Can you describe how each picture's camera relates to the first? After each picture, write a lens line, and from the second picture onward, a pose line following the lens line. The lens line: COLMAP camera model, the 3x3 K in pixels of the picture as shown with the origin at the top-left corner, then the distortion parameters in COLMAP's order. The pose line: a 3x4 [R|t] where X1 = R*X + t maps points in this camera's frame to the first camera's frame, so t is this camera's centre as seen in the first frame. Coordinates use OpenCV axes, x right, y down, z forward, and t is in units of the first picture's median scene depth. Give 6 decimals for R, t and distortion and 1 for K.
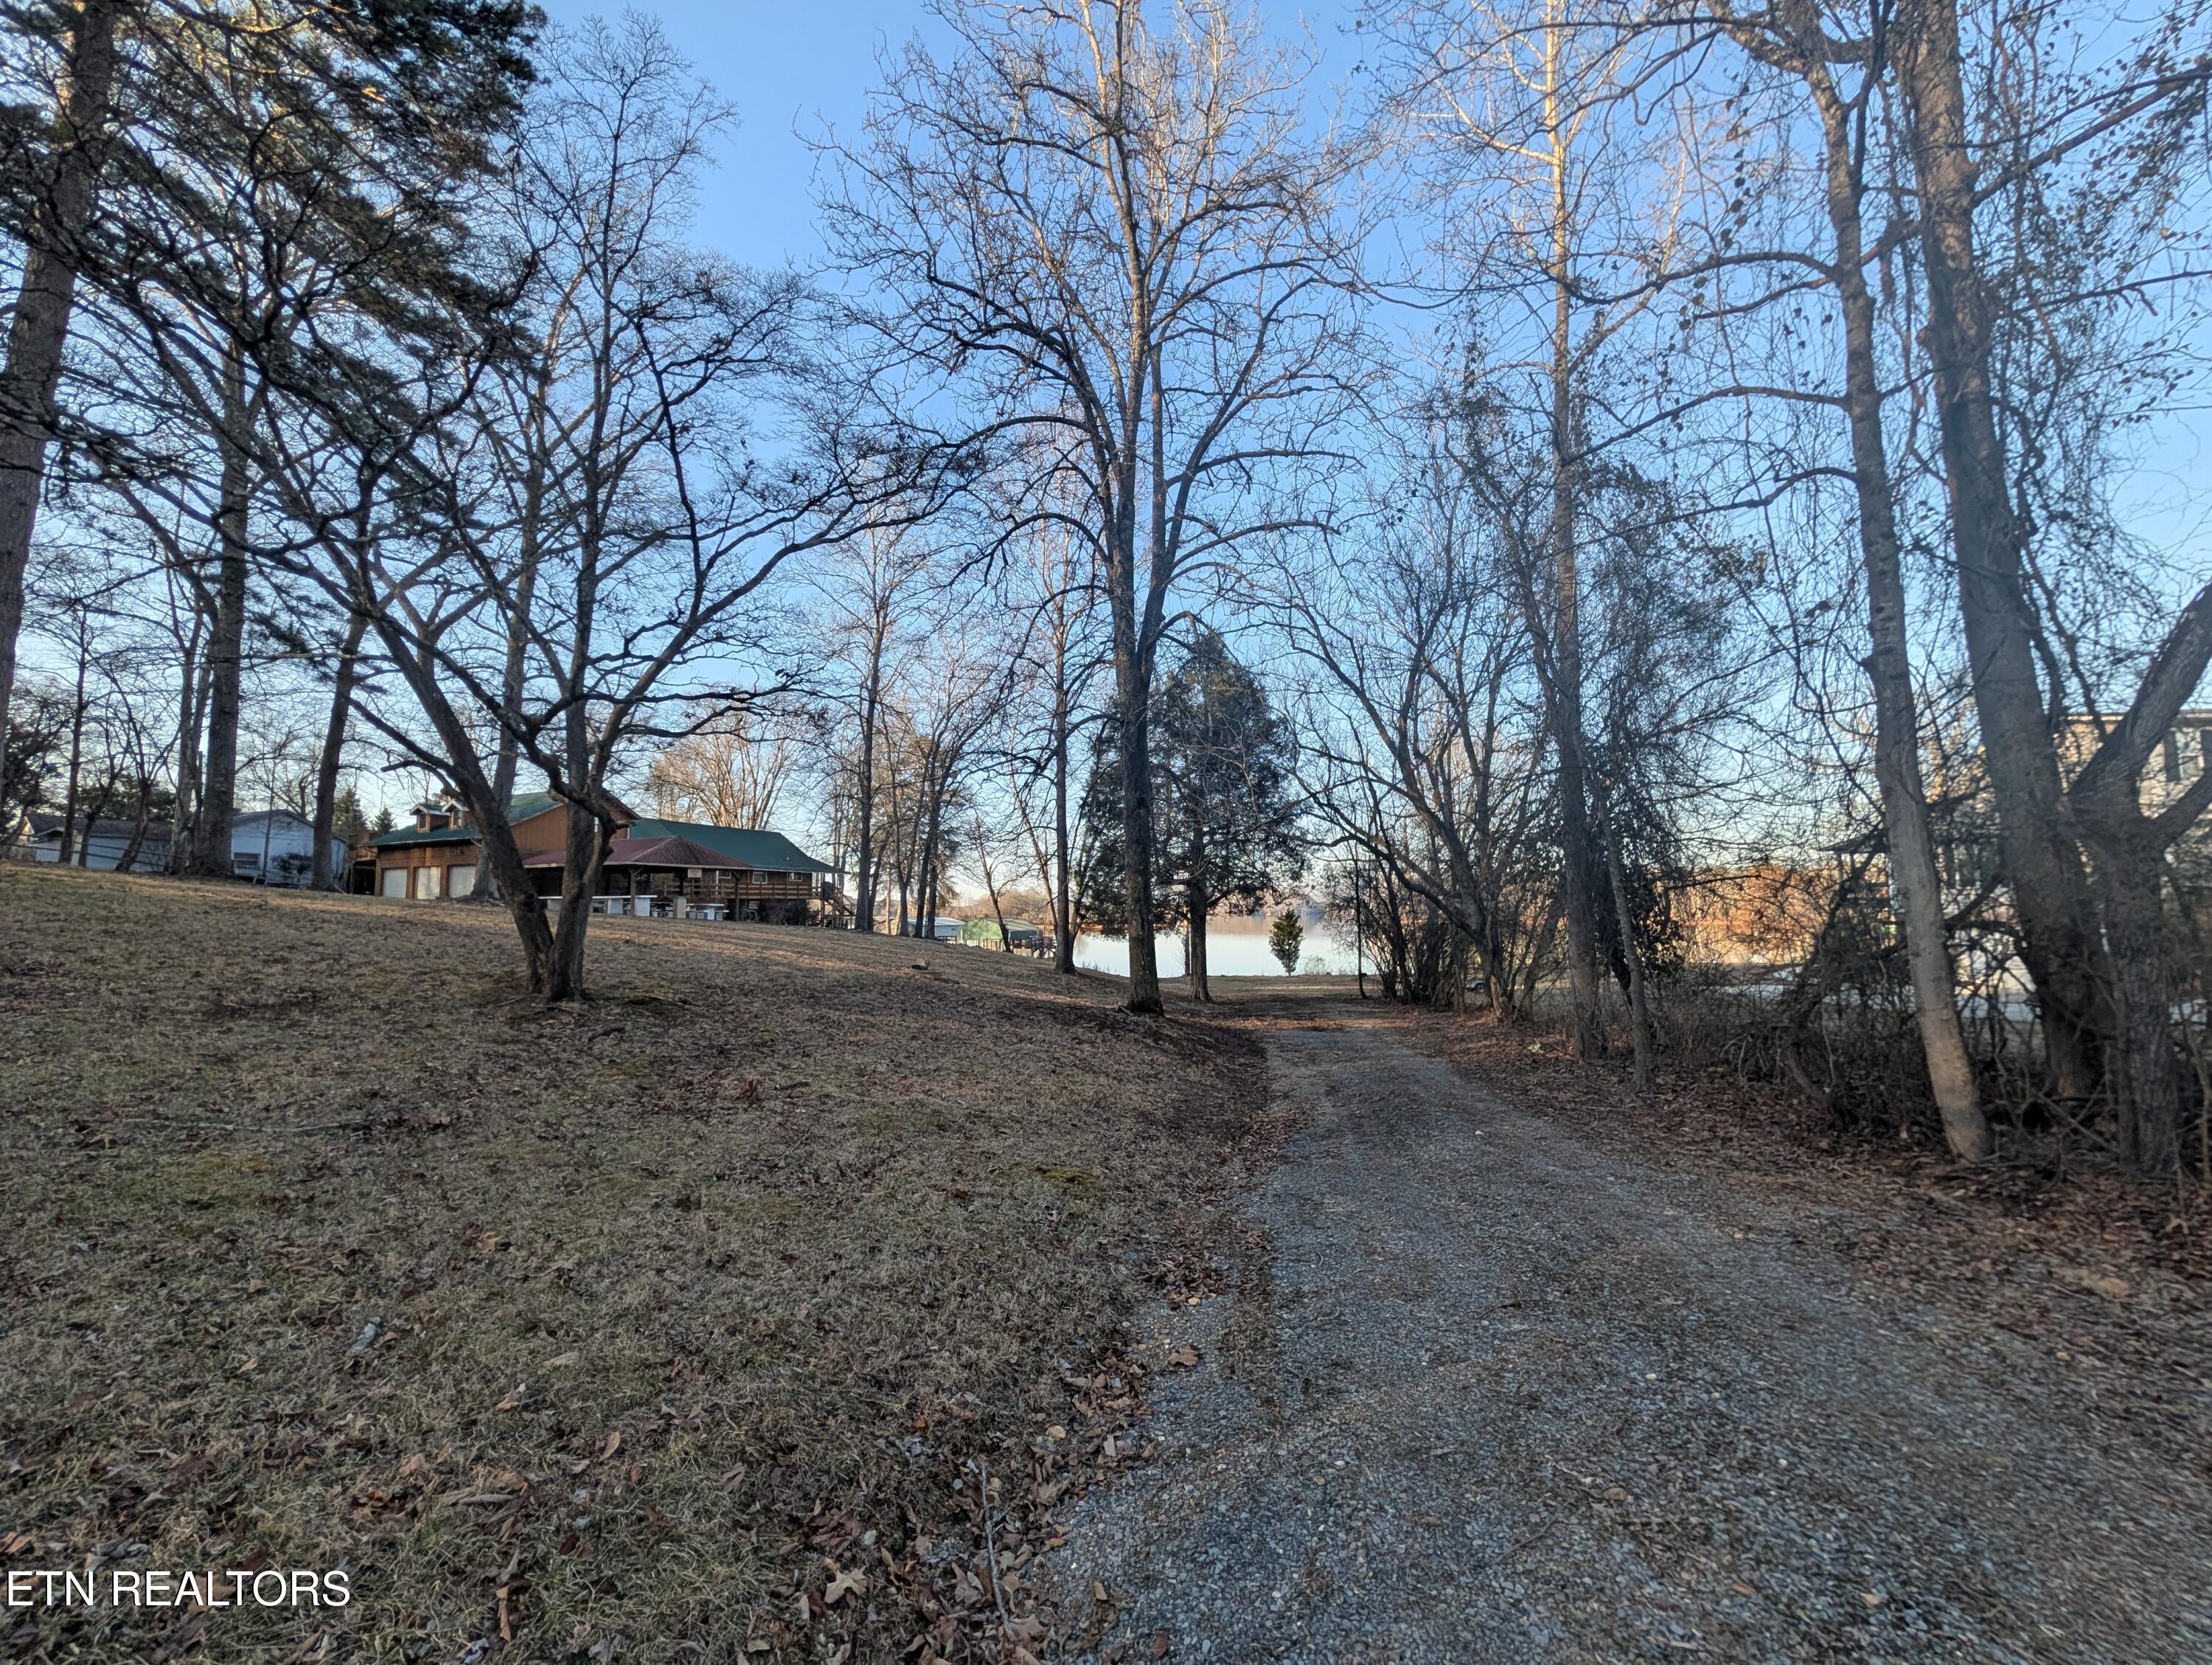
lens RADIAL K [[884.0, 0, 1111.7], [0, 884.0, 839.8], [0, 0, 1]] dist [-0.000580, -0.000560]
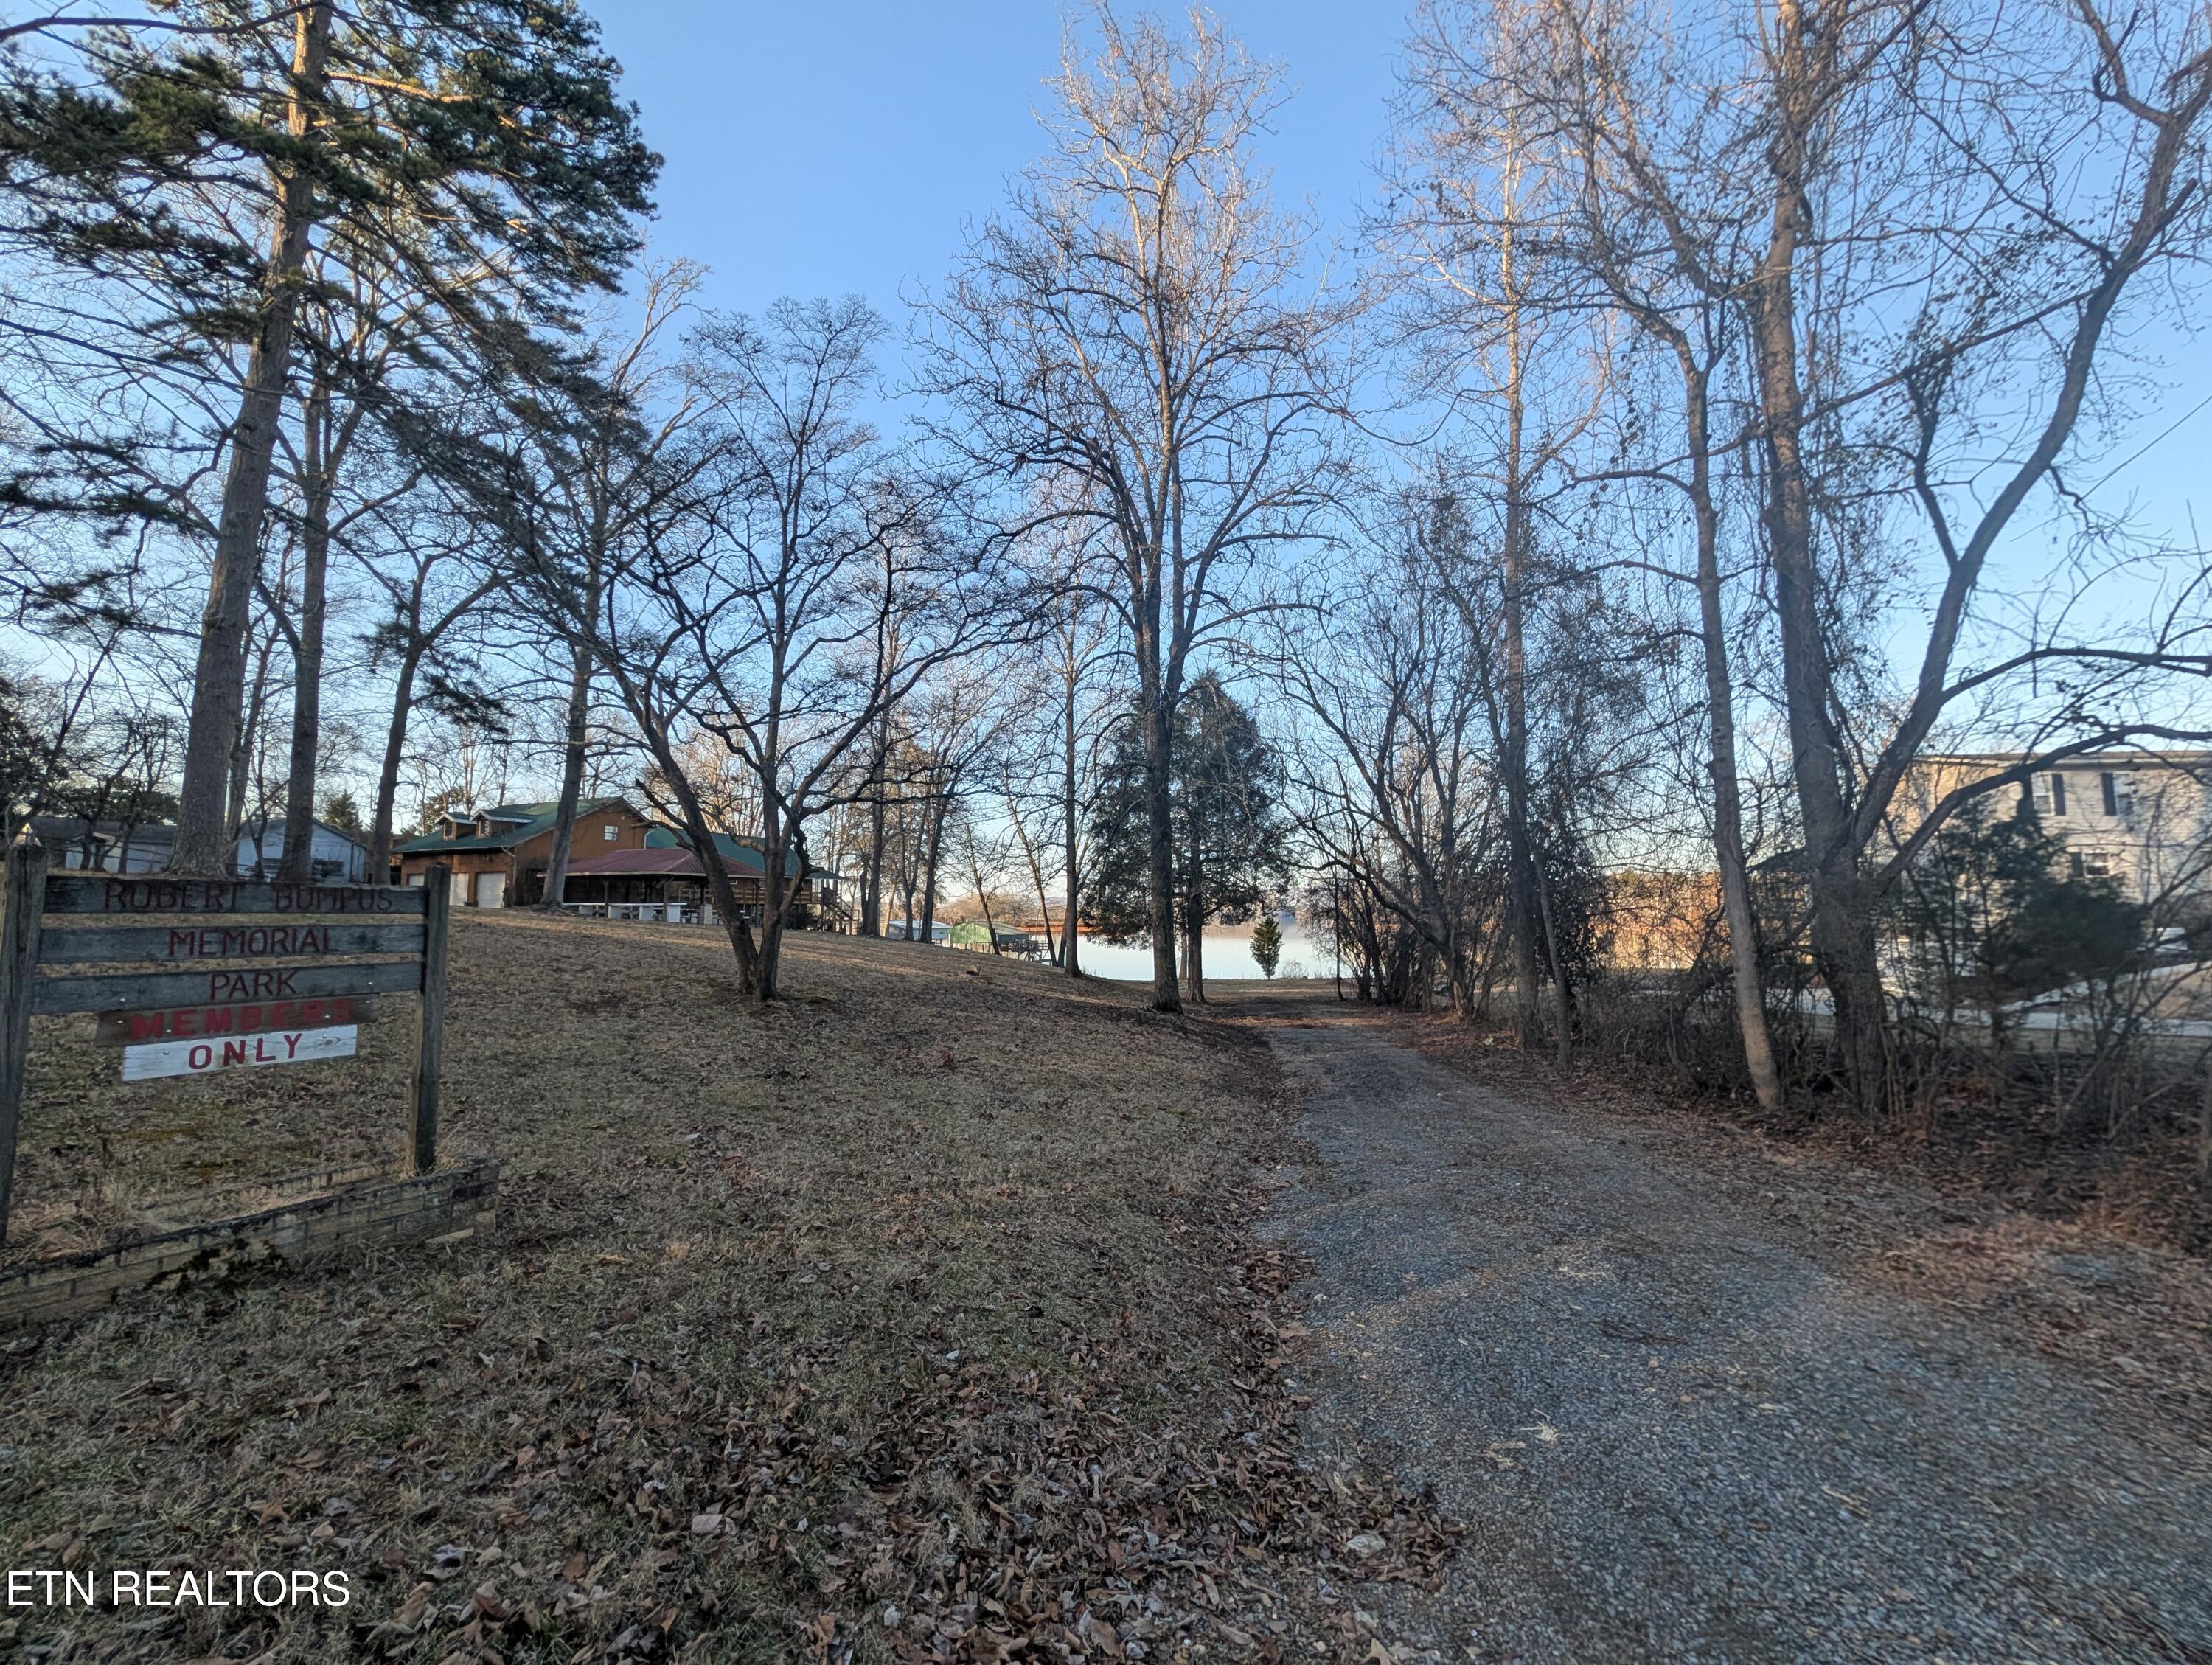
lens RADIAL K [[884.0, 0, 1111.7], [0, 884.0, 839.8], [0, 0, 1]] dist [-0.000580, -0.000560]
pose [[0.999495, 0.007736, 0.030836, -0.055012], [-0.007673, 0.999968, -0.002150, -0.024359], [-0.030851, 0.001913, 0.999522, -0.140514]]
